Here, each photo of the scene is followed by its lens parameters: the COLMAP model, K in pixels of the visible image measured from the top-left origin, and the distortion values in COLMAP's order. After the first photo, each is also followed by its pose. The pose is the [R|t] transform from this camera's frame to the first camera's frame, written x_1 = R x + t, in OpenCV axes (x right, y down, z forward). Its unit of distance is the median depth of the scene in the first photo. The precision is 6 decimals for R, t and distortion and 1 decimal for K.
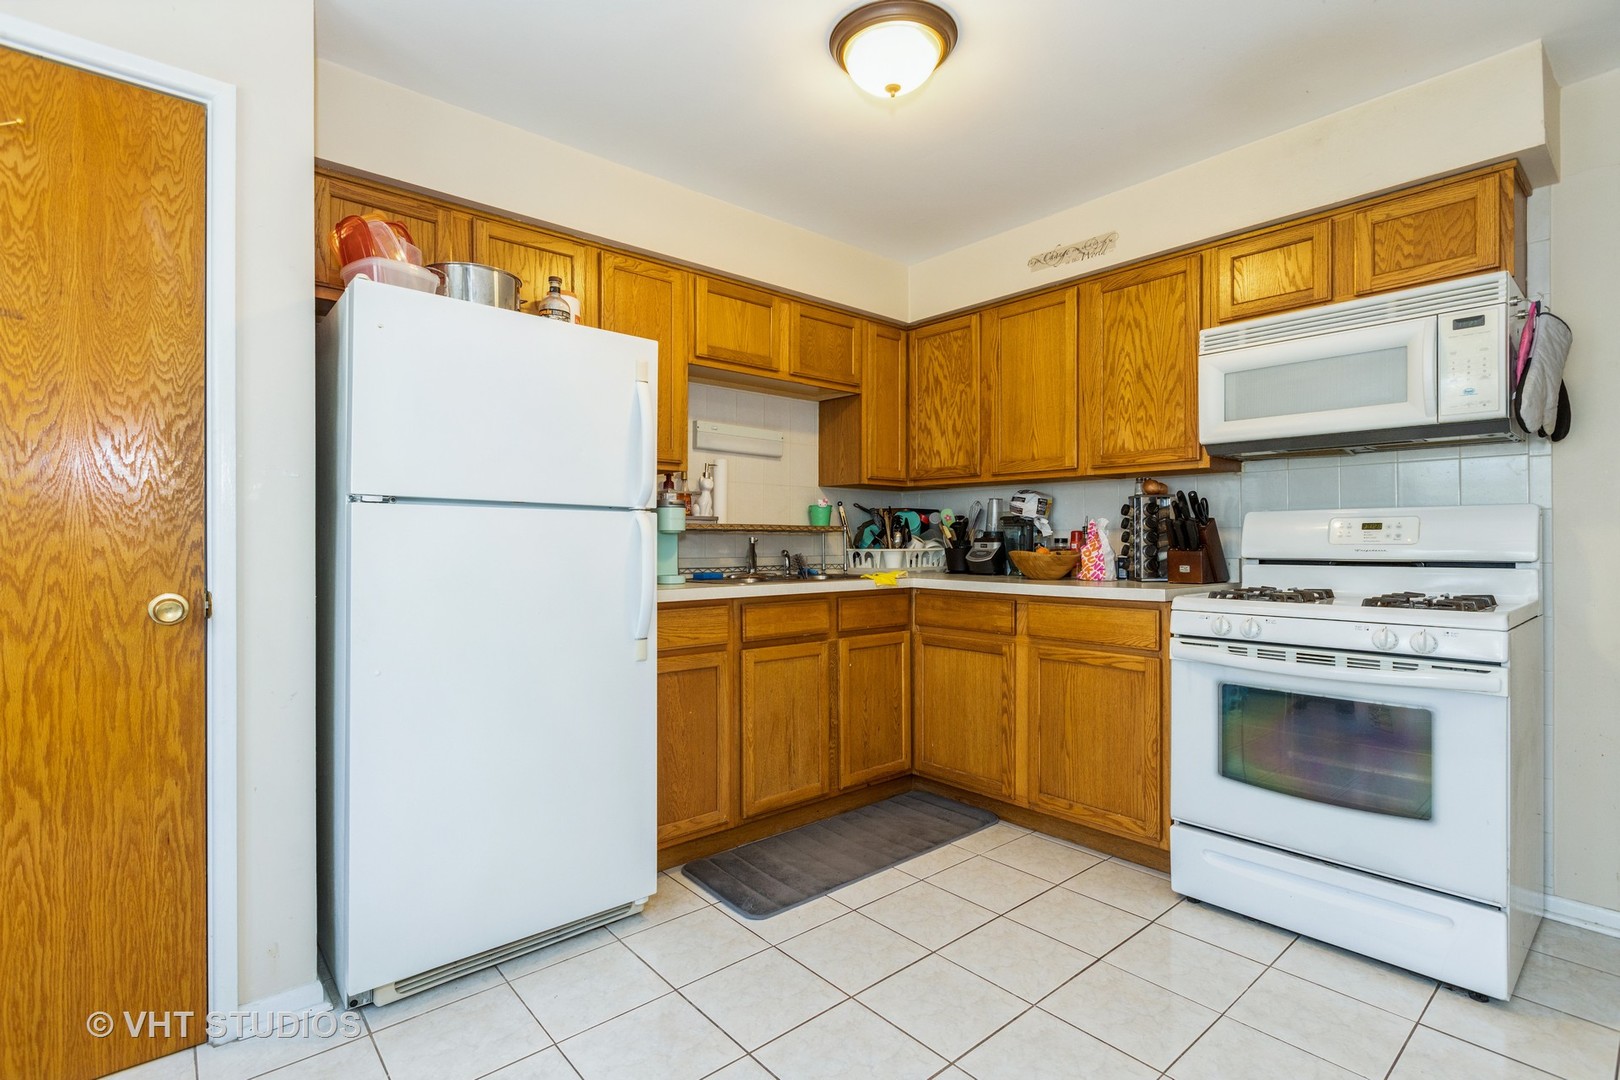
lens RADIAL K [[760.4, 0, 809.2], [0, 760.4, 537.7], [0, 0, 1]] dist [-0.000024, -0.001176]
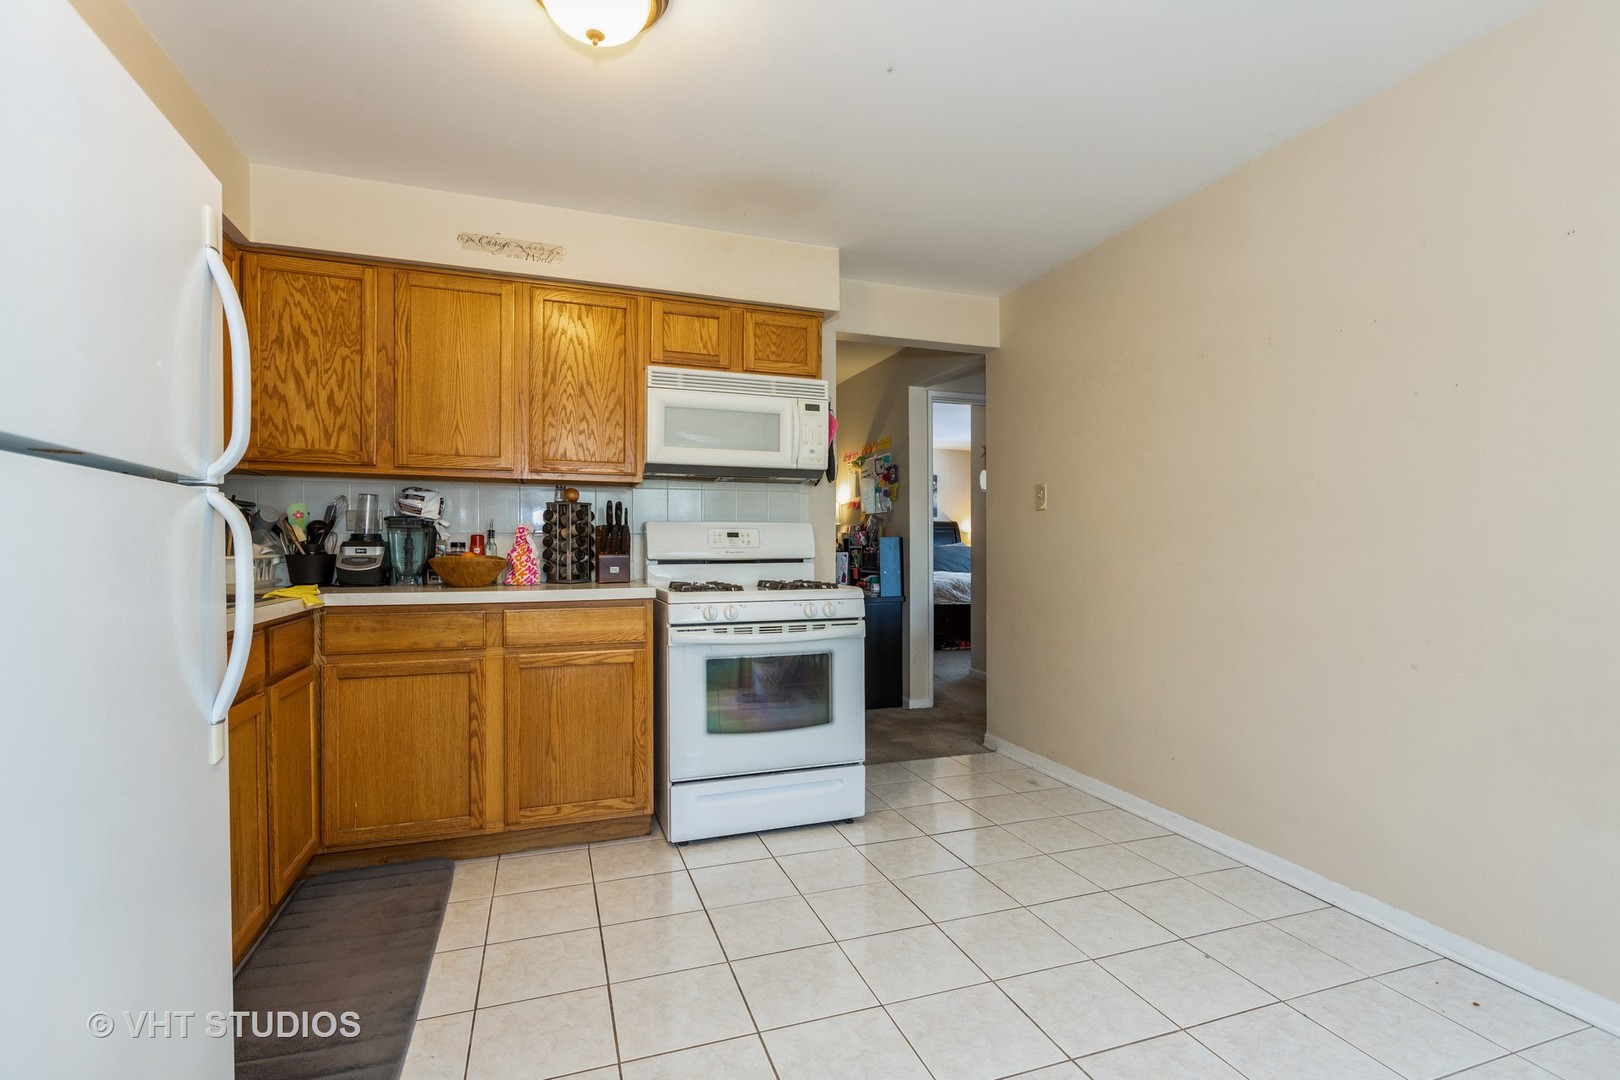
lens RADIAL K [[760.4, 0, 812.8], [0, 760.4, 546.5], [0, 0, 1]] dist [-0.000024, -0.001176]
pose [[0.357831, 0.000403, 0.933786, -0.459857], [-0.004119, 0.999991, 0.001147, 0.003771], [-0.933777, -0.004256, 0.357829, 0.321735]]
